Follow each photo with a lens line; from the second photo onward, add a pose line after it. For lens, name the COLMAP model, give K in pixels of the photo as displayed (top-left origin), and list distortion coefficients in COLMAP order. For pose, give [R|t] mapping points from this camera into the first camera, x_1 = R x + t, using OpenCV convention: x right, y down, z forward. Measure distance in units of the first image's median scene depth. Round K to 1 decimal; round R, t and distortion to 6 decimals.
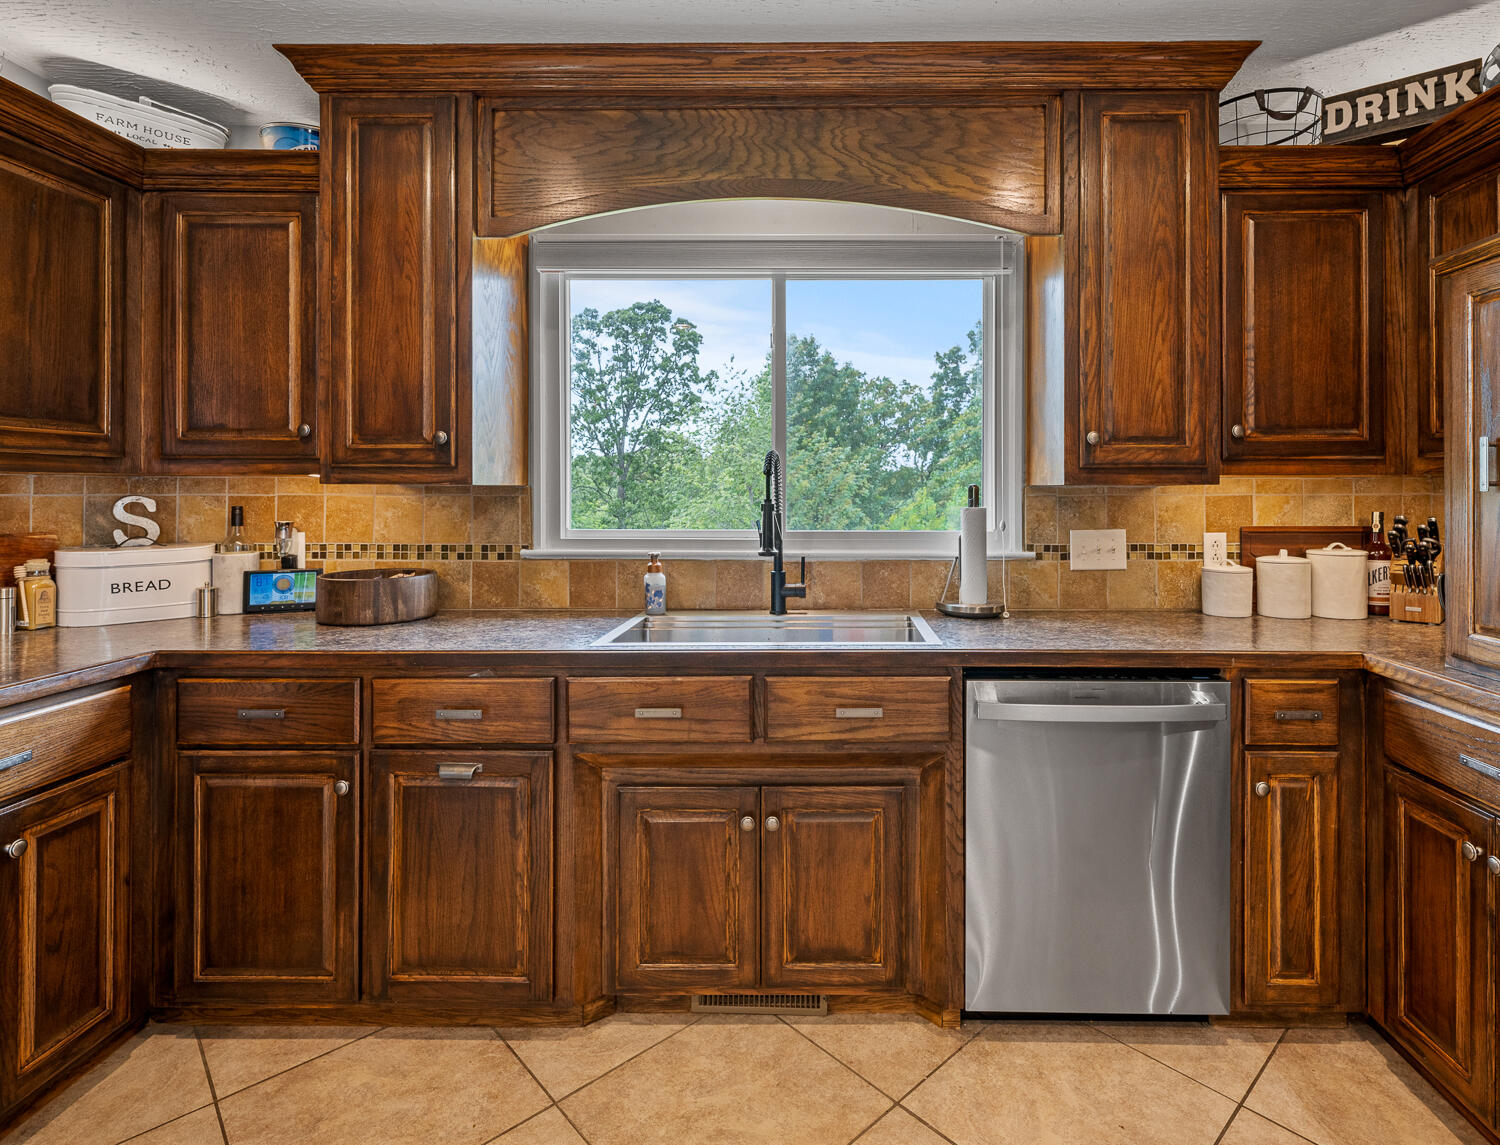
lens RADIAL K [[782.2, 0, 821.5], [0, 782.2, 489.4], [0, 0, 1]] dist [0.000790, -0.000749]
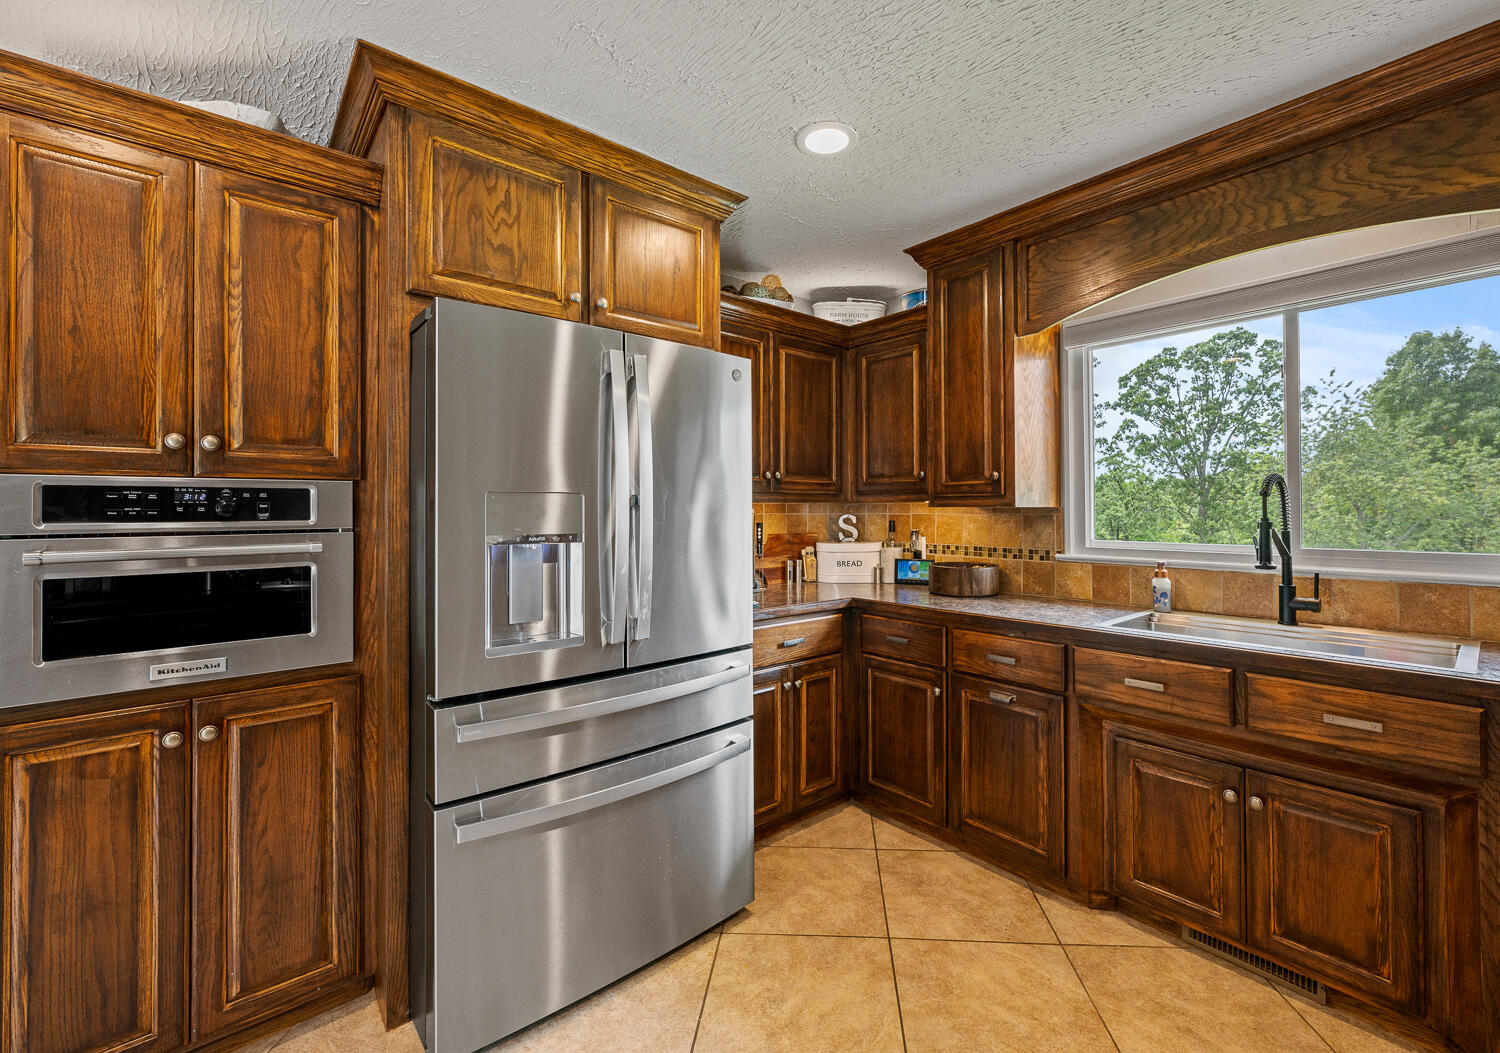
lens RADIAL K [[632.0, 0, 793.9], [0, 632.0, 504.4], [0, 0, 1]] dist [-0.000915, 0.000215]
pose [[0.674408, -0.010074, -0.738290, 0.146994], [0.004016, 0.999942, -0.009976, -0.000517], [0.738348, 0.003763, 0.674409, -0.102752]]
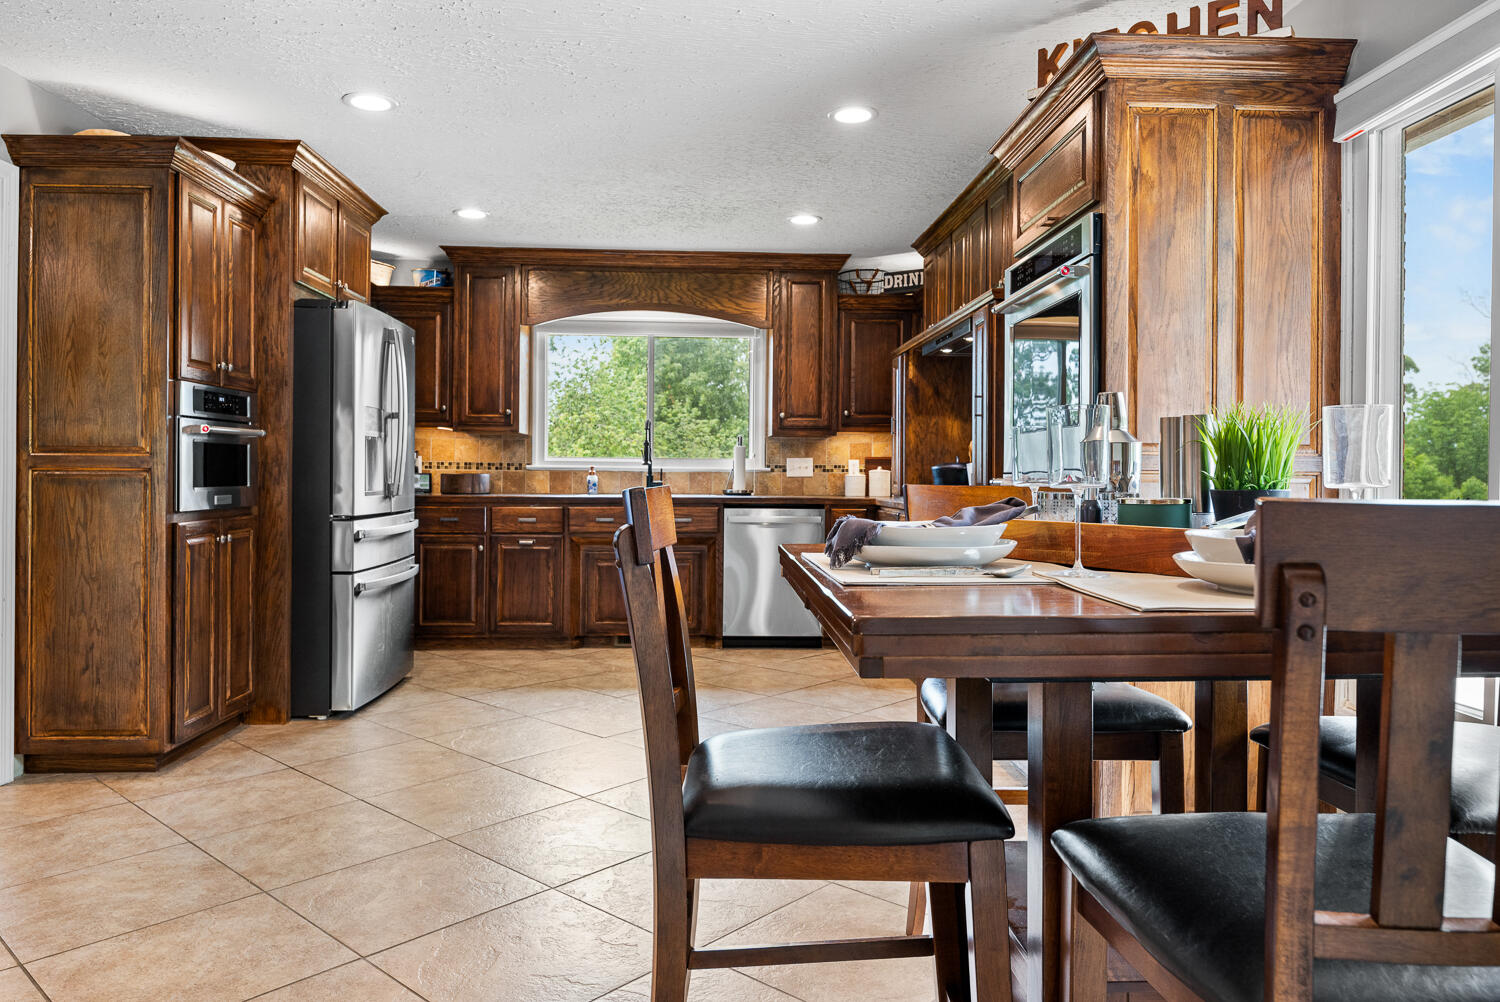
lens RADIAL K [[1021.8, 0, 734.8], [0, 1021.8, 473.1], [0, 0, 1]] dist [-0.004869, -0.005055]
pose [[0.998827, 0.009105, 0.047563, 0.050451], [-0.009052, 0.999958, -0.001341, 0.113802], [-0.047574, 0.000909, 0.998867, -2.071475]]
